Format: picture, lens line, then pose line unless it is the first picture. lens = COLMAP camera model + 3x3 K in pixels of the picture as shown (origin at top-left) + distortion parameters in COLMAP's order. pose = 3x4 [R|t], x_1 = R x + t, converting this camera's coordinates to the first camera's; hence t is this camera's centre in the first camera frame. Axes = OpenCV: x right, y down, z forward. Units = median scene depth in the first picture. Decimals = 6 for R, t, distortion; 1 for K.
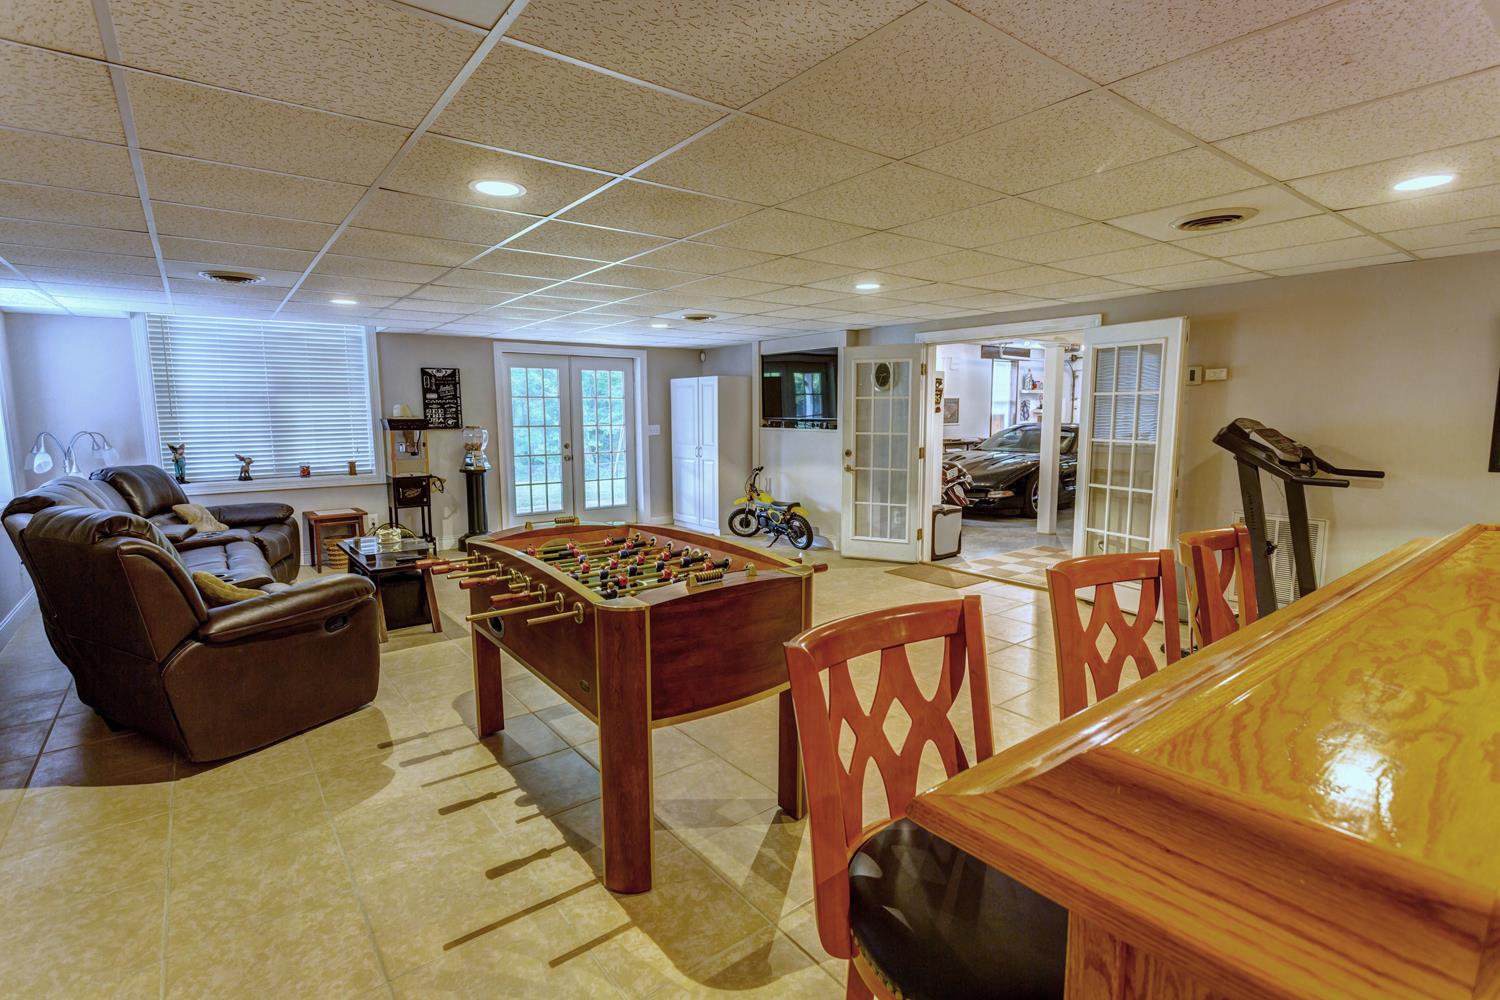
lens RADIAL K [[714.8, 0, 751.0], [0, 714.8, 497.4], [0, 0, 1]] dist [0.007076, 0.000901]
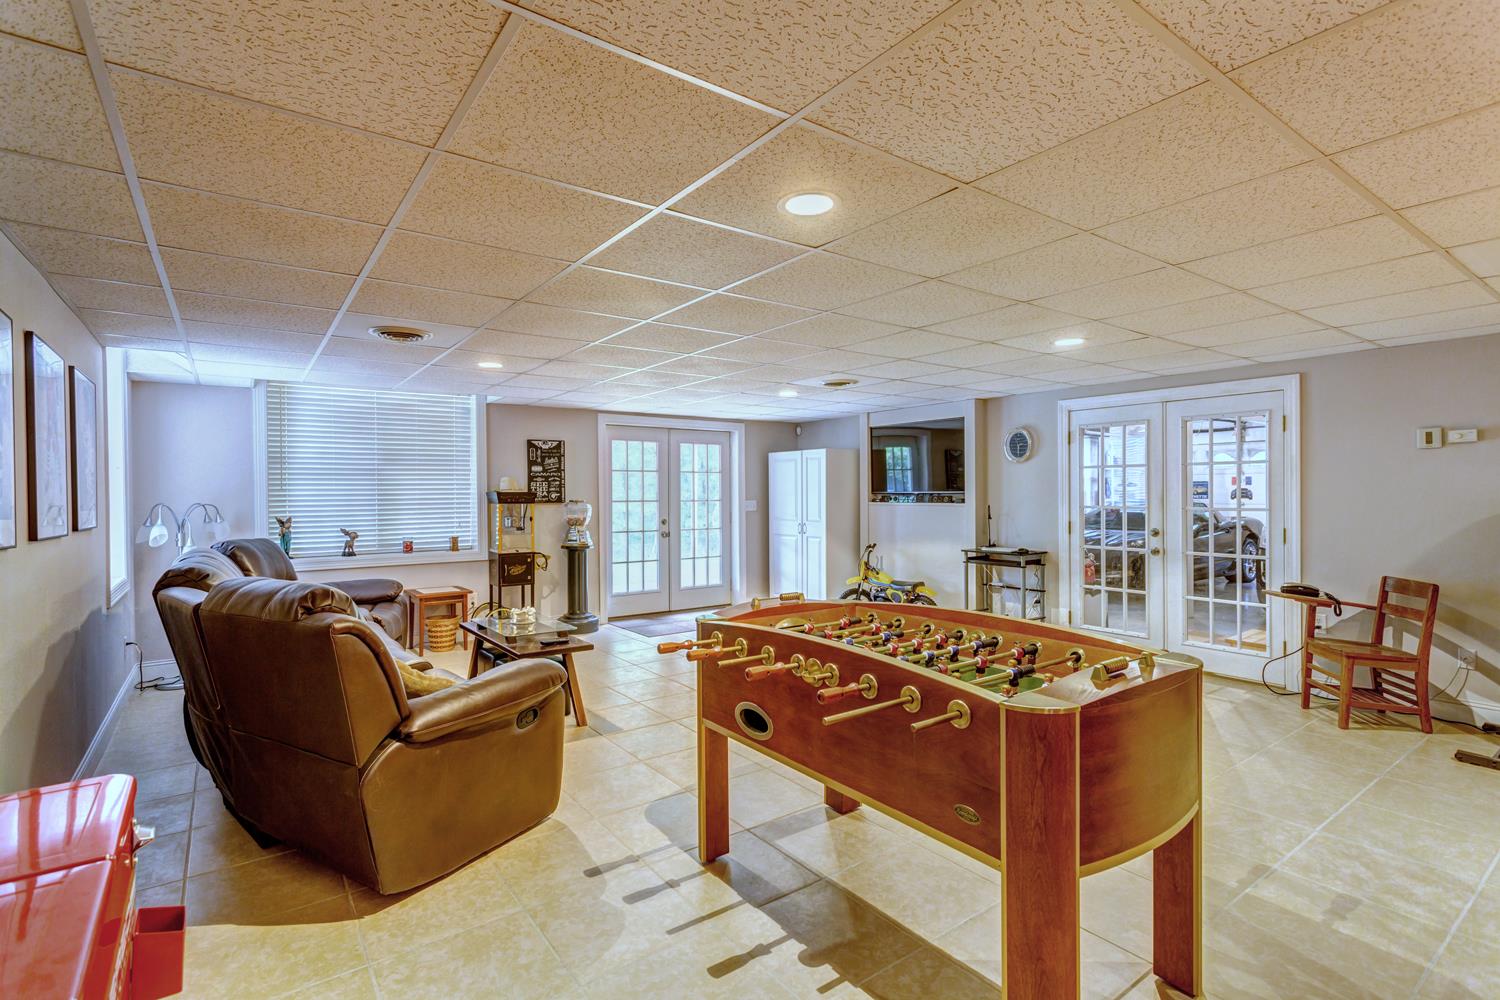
lens RADIAL K [[714.8, 0, 748.9], [0, 714.8, 497.2], [0, 0, 1]] dist [0.007076, 0.000901]
pose [[0.999600, -0.000248, -0.028266, -0.163819], [-0.003020, 0.993300, -0.115526, 0.007169], [0.028105, 0.115565, 0.992902, 0.075091]]
